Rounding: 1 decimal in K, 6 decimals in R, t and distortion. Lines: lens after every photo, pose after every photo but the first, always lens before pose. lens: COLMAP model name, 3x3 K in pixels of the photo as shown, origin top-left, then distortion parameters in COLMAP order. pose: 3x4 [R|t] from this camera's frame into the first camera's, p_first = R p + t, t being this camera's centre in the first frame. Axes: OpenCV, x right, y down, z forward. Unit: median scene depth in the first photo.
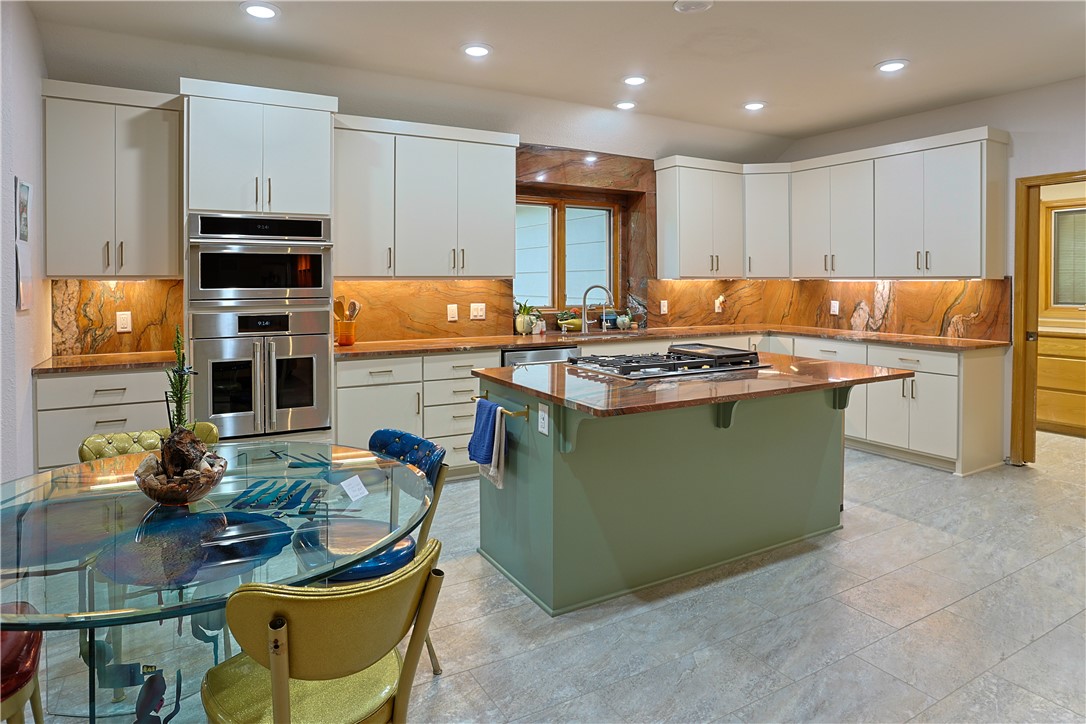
lens RADIAL K [[629.2, 0, 541.7], [0, 629.2, 312.6], [0, 0, 1]] dist [-0.074544, 0.032970]
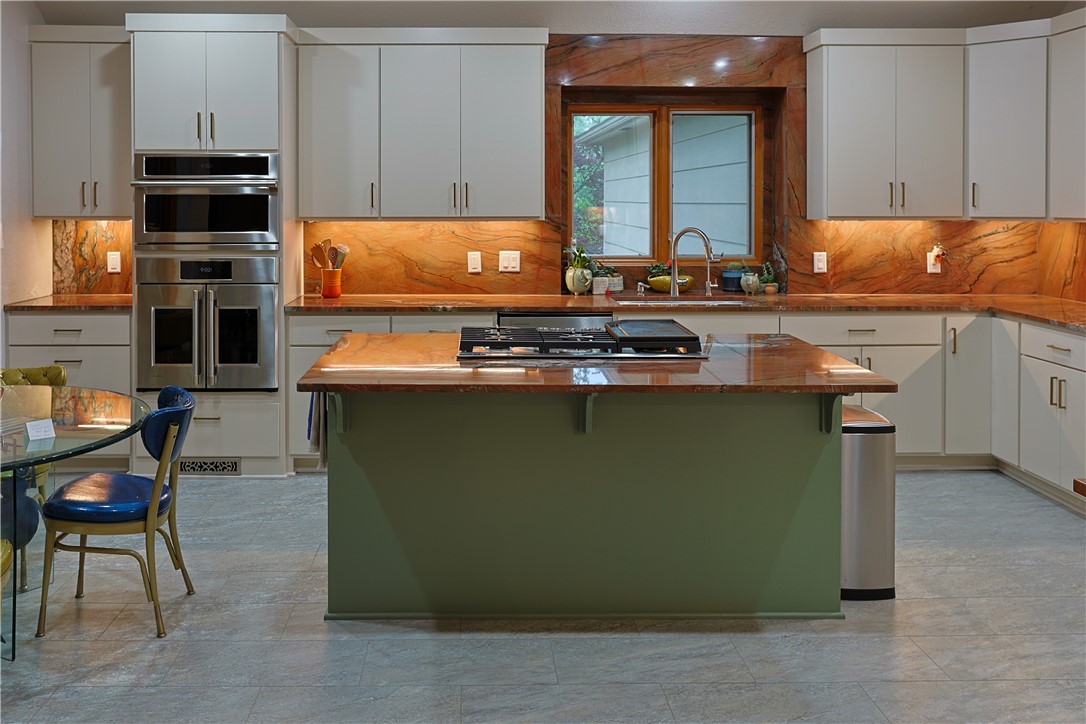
lens RADIAL K [[976.3, 0, 501.0], [0, 976.3, 212.2], [0, 0, 1]] dist [-0.018091, 0.010526]
pose [[0.880896, 0.008046, -0.473242, 0.468177], [-0.025273, 0.999229, -0.030054, -0.026691], [0.472635, 0.038435, 0.880420, -0.062163]]
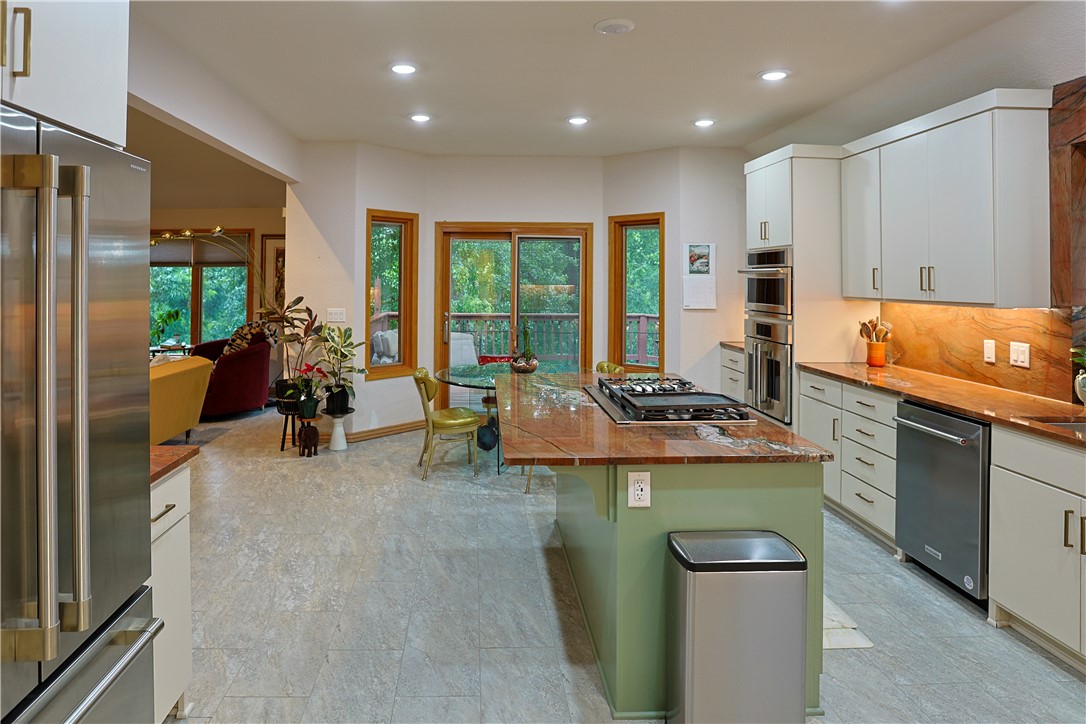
lens RADIAL K [[673.0, 0, 485.7], [0, 673.0, 266.9], [0, 0, 1]] dist [-0.028912, 0.001119]
pose [[-0.475805, -0.010593, -0.879487, 0.826577], [-0.048436, 0.998726, 0.014174, -0.081100], [0.878216, 0.049343, -0.475712, 0.851674]]
